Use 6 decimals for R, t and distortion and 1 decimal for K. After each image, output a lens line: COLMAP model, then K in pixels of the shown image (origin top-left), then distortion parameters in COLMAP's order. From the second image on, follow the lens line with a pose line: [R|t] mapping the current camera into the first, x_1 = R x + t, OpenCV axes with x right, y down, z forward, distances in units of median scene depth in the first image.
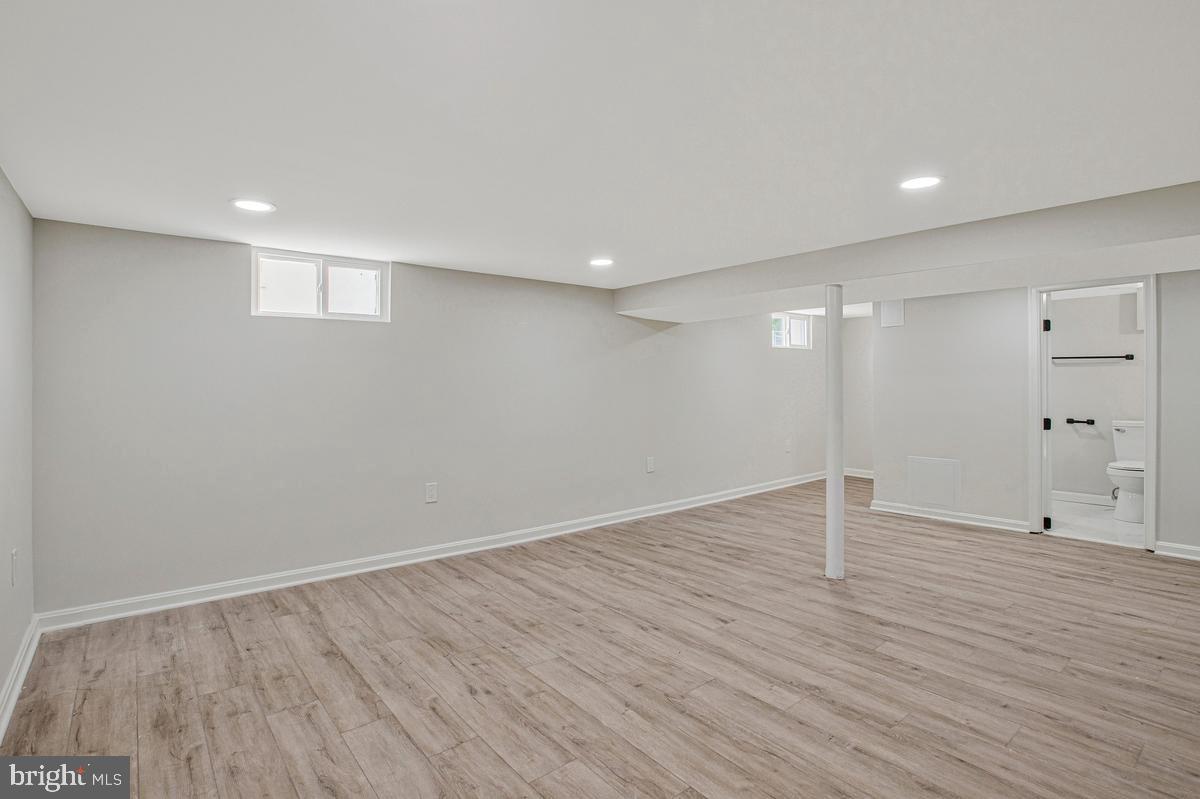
lens RADIAL K [[574.9, 0, 597.8], [0, 574.9, 389.9], [0, 0, 1]] dist [-0.040892, 0.013461]
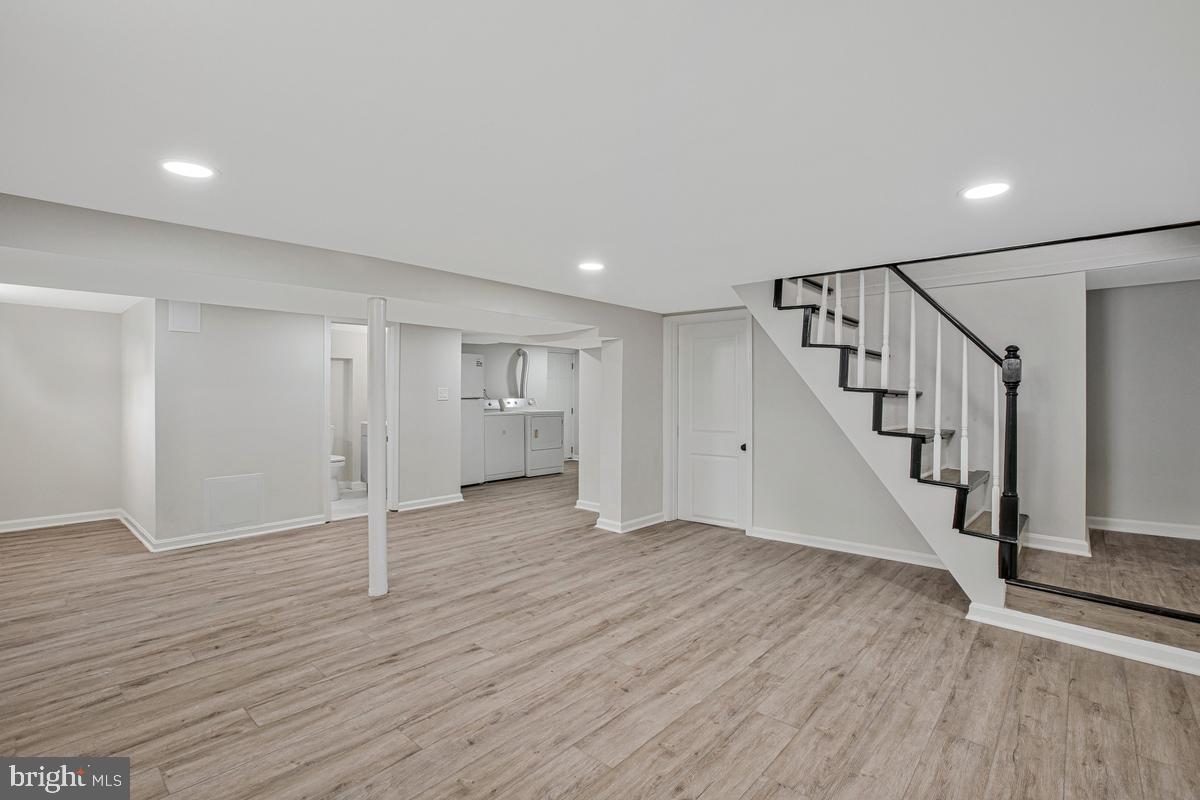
lens RADIAL K [[576.1, 0, 597.6], [0, 576.1, 402.5], [0, 0, 1]] dist [-0.053308, 0.018982]
pose [[-0.168179, -0.005923, 0.985739, -0.723752], [0.010475, 0.999915, 0.007795, 0.001775], [-0.985701, 0.011637, -0.168103, 0.963803]]
